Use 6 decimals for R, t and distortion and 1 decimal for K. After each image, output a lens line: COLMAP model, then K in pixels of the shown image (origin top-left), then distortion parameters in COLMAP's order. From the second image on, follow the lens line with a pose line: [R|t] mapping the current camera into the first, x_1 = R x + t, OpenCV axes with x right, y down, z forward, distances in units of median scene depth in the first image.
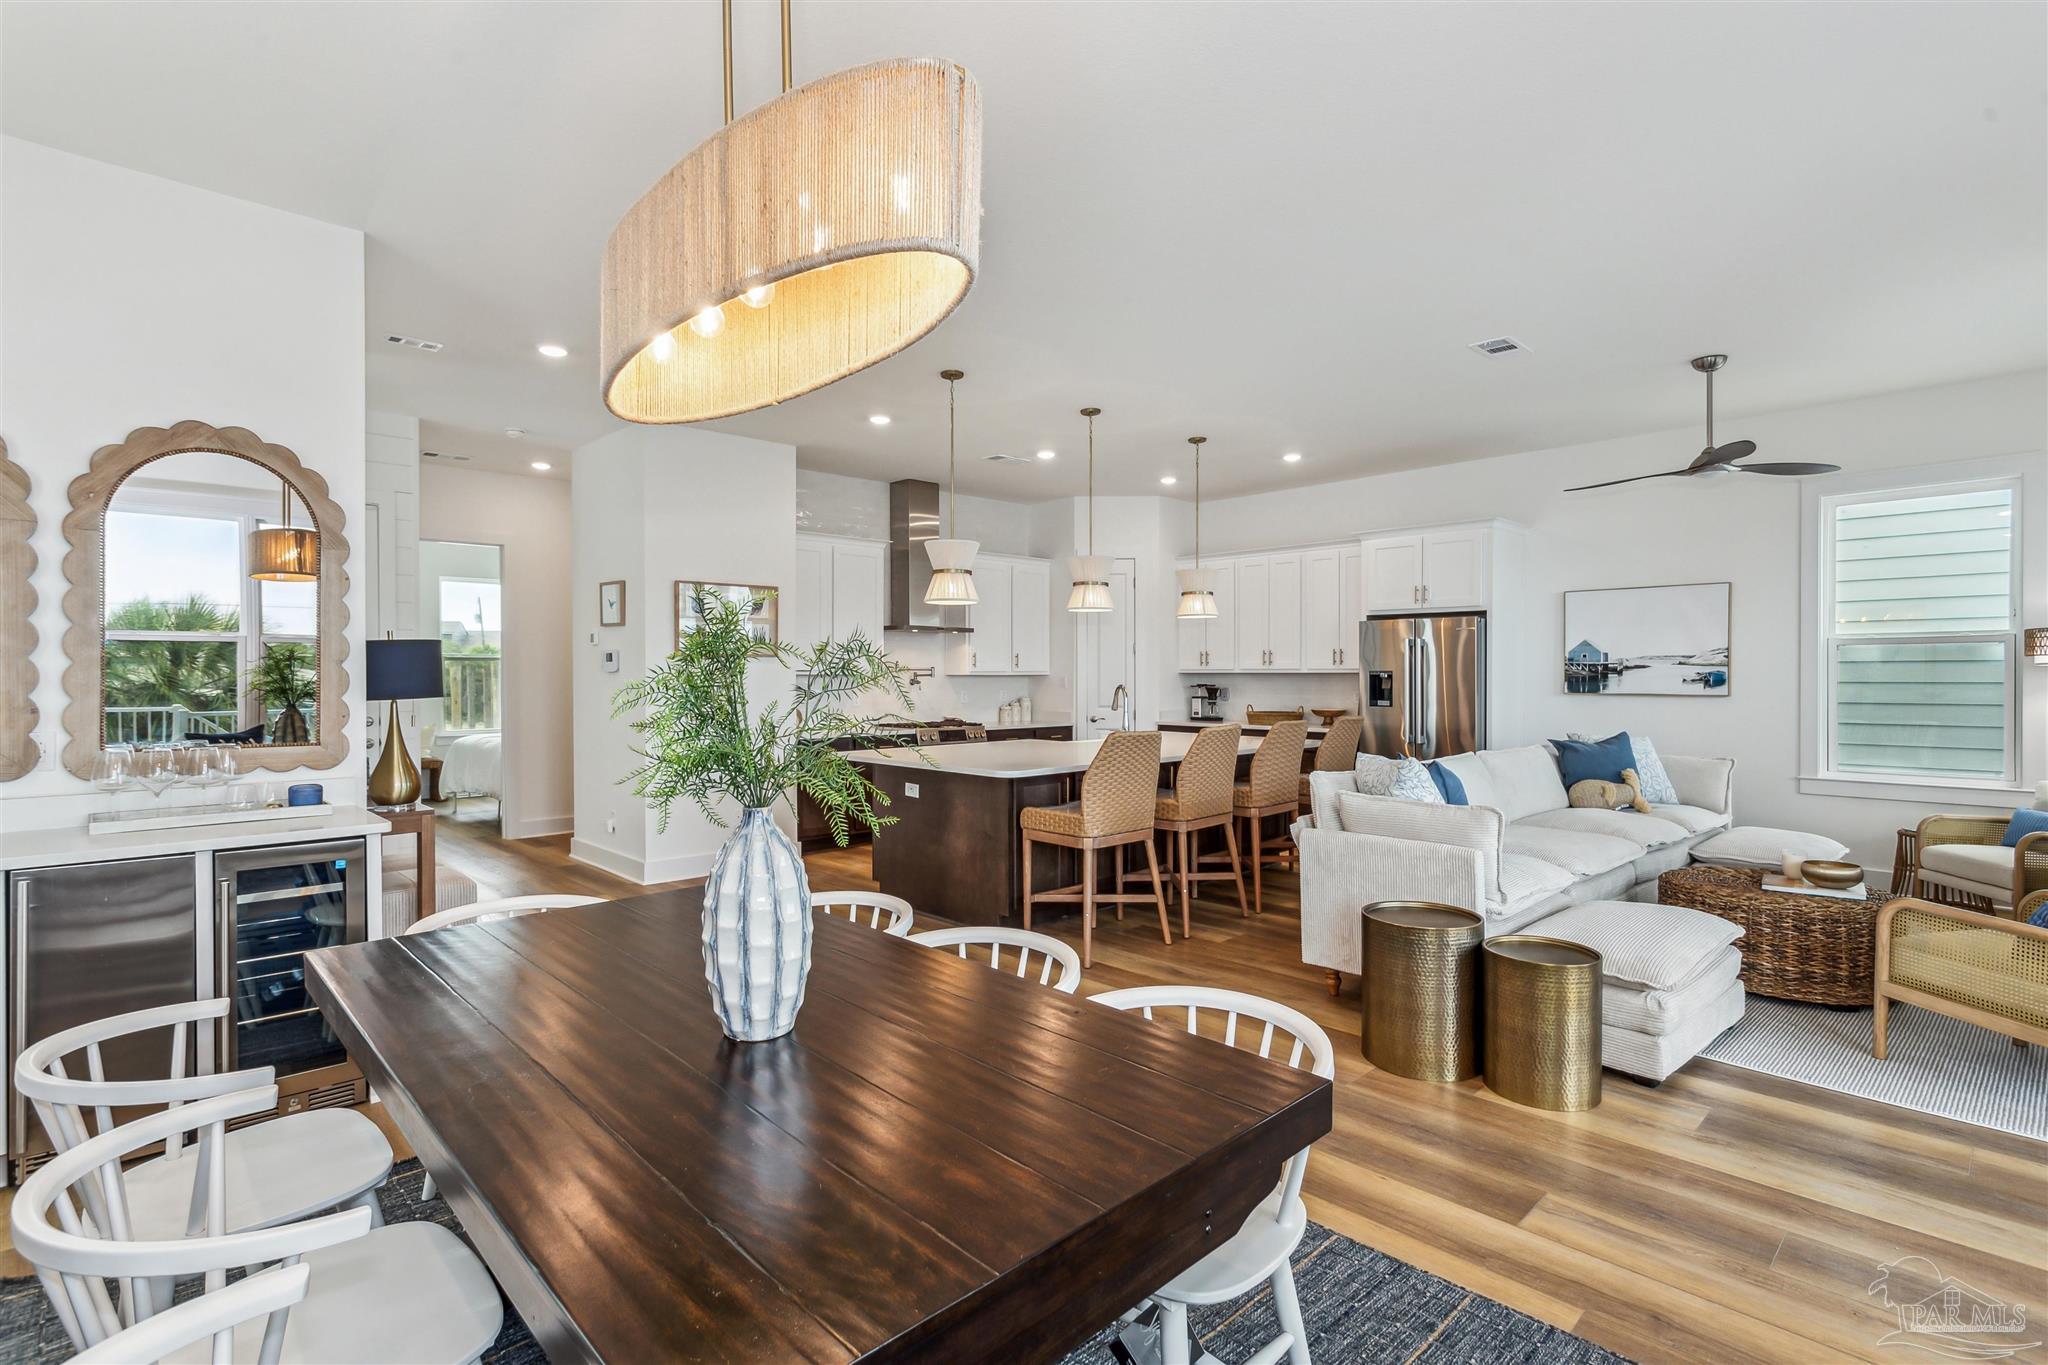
lens RADIAL K [[997.9, 0, 1014.6], [0, 997.9, 677.3], [0, 0, 1]] dist [0.003647, 0.003298]
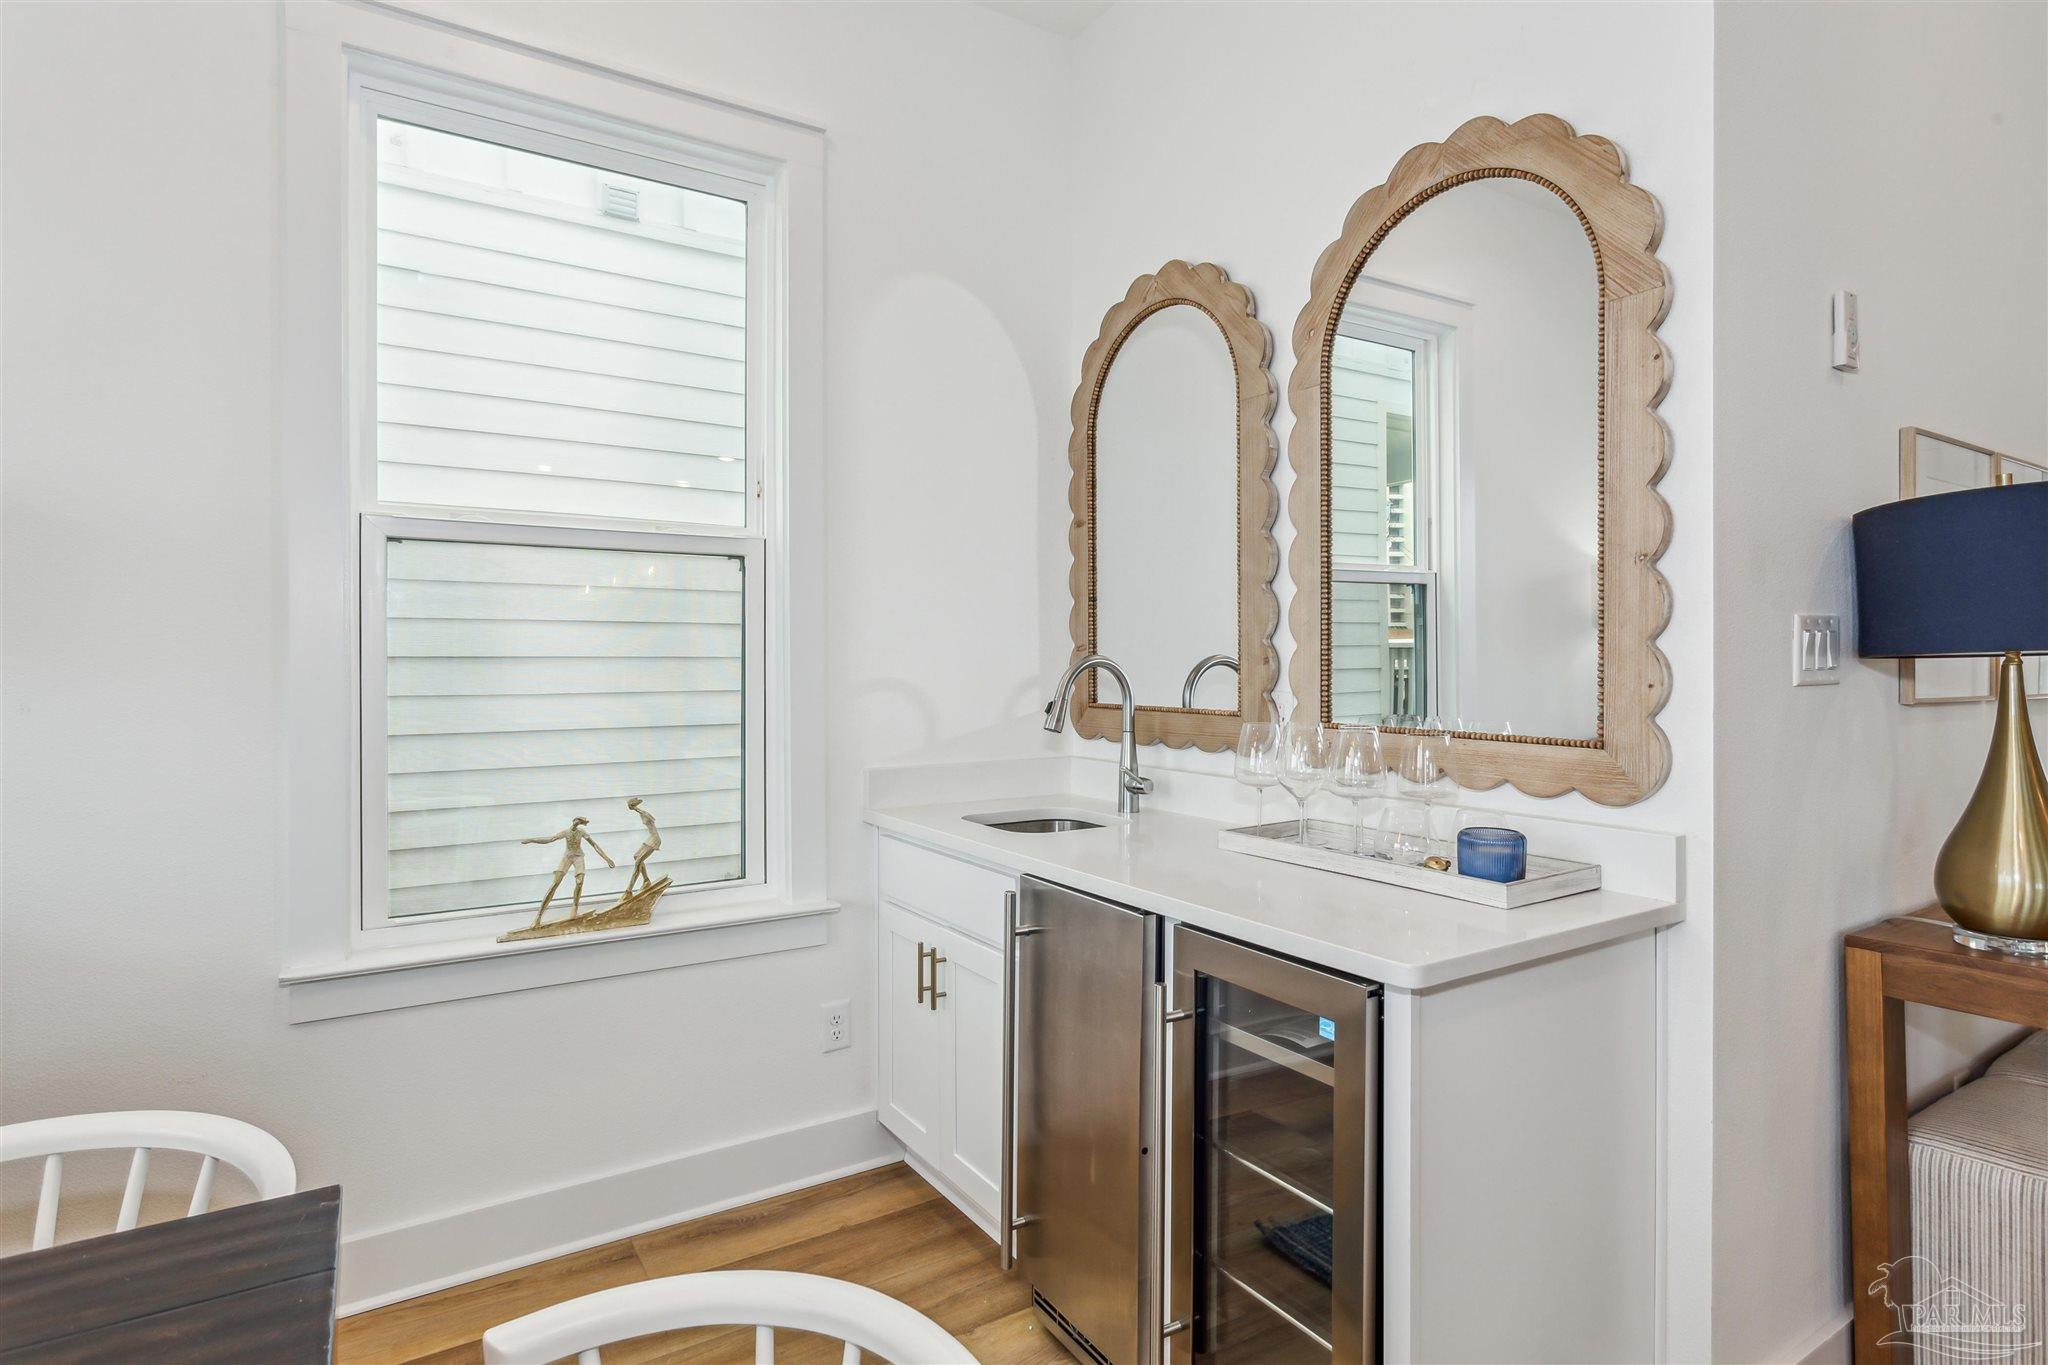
lens RADIAL K [[1061.0, 0, 1037.4], [0, 1061.0, 667.9], [0, 0, 1]] dist [-0.005384, -0.000808]
pose [[-0.162106, -0.007063, -0.986748, -0.100954], [-0.007726, 0.999953, -0.005889, 0.019063], [0.986743, 0.006669, -0.162152, 0.435959]]
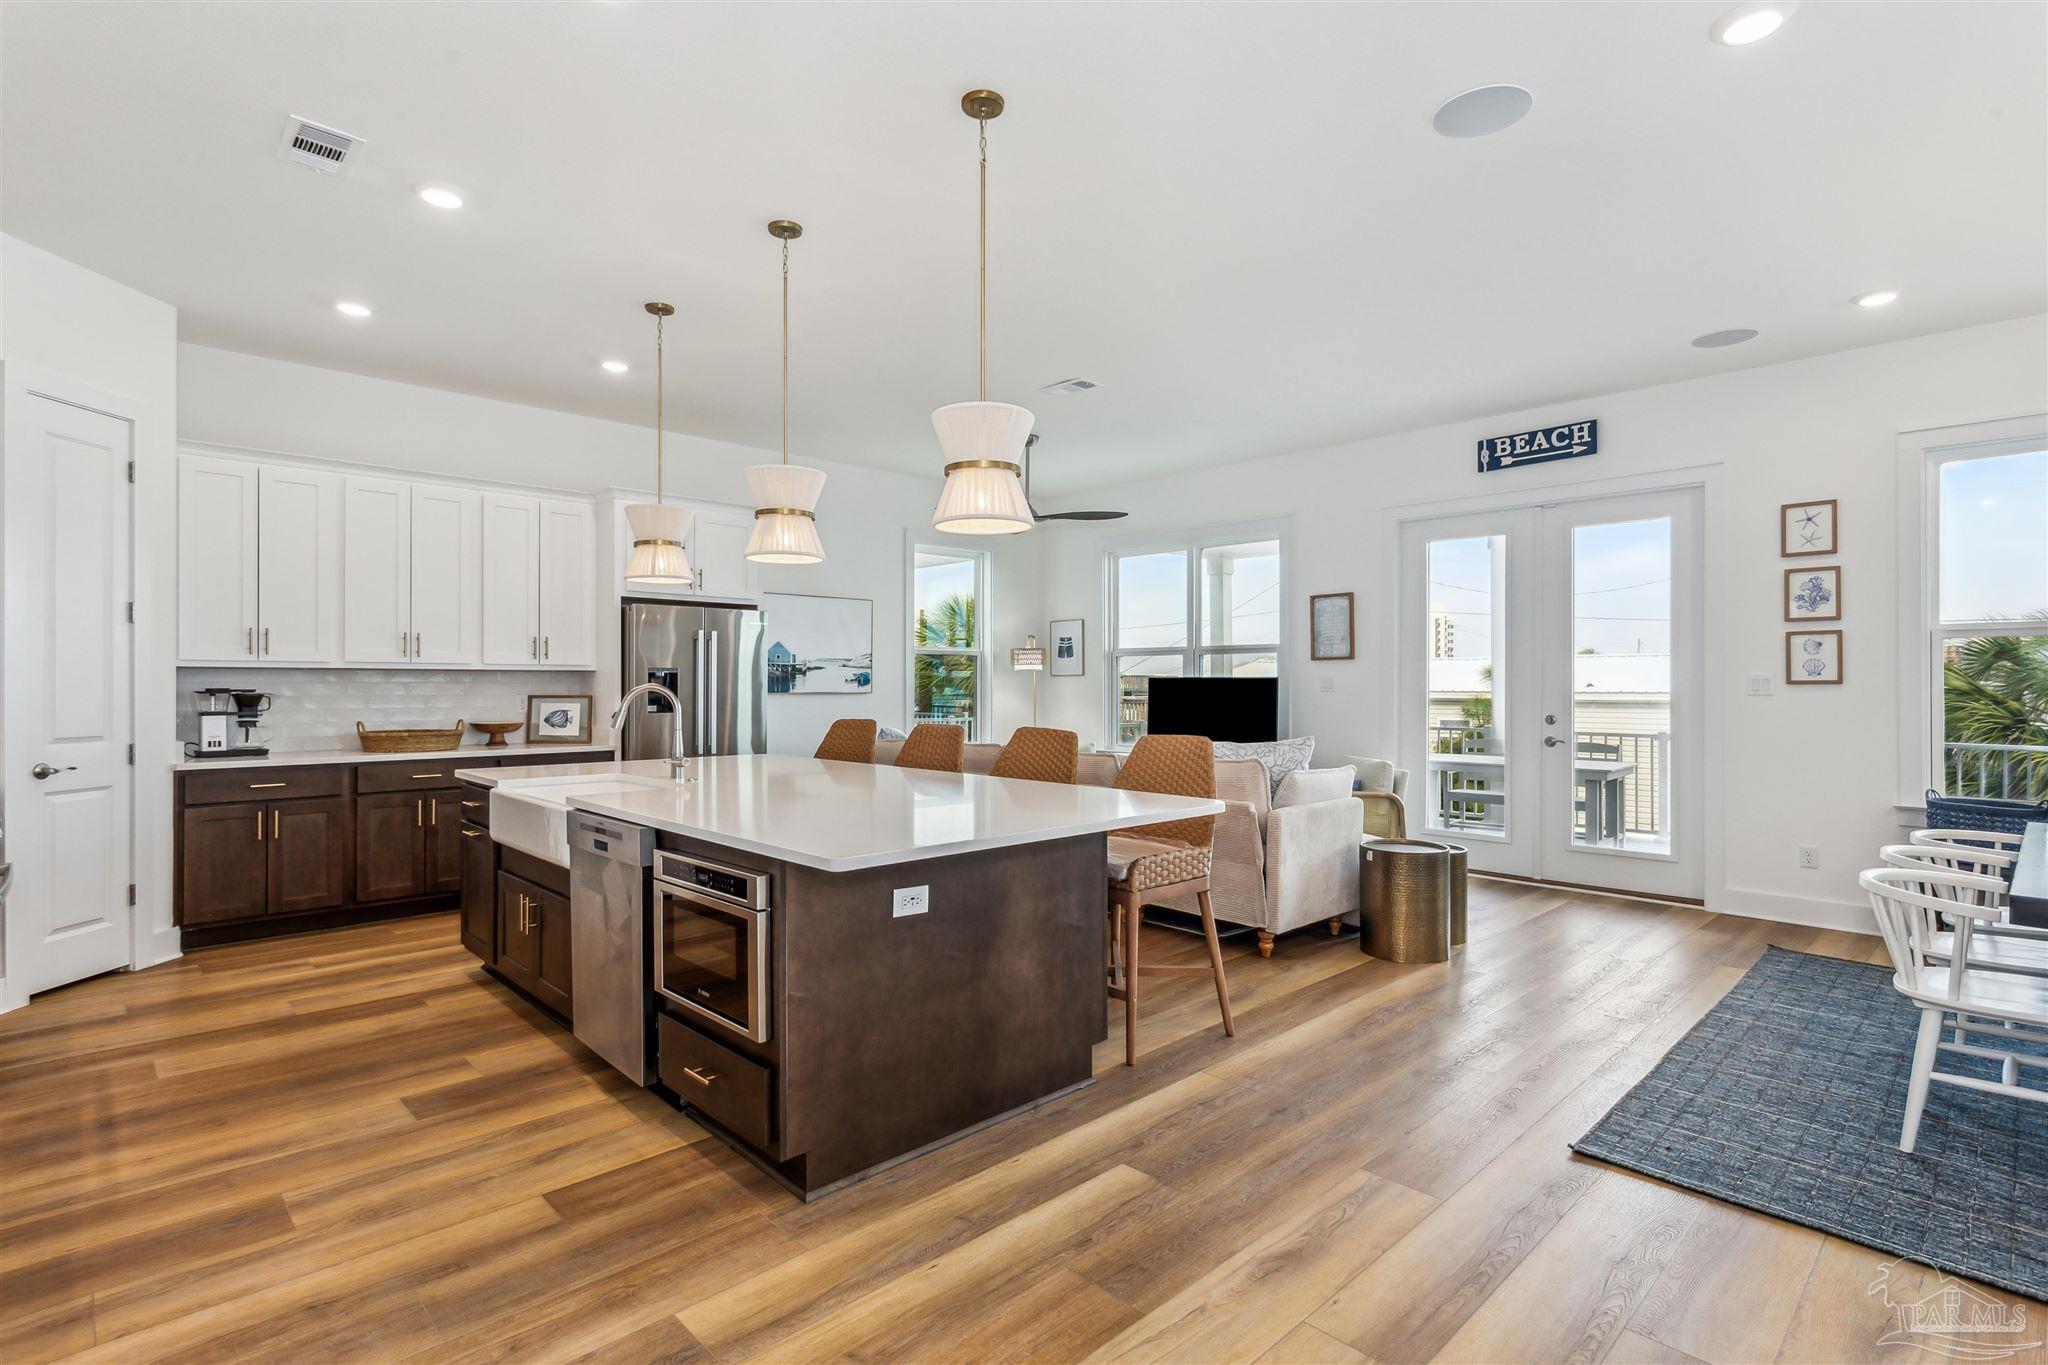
lens RADIAL K [[997.9, 0, 1019.4], [0, 997.9, 692.0], [0, 0, 1]] dist [0.003647, 0.003298]
pose [[-0.023029, -0.007055, 0.999710, -0.480272], [0.003163, 0.999970, 0.007130, 0.008820], [-0.999730, 0.003326, -0.023006, 0.797310]]
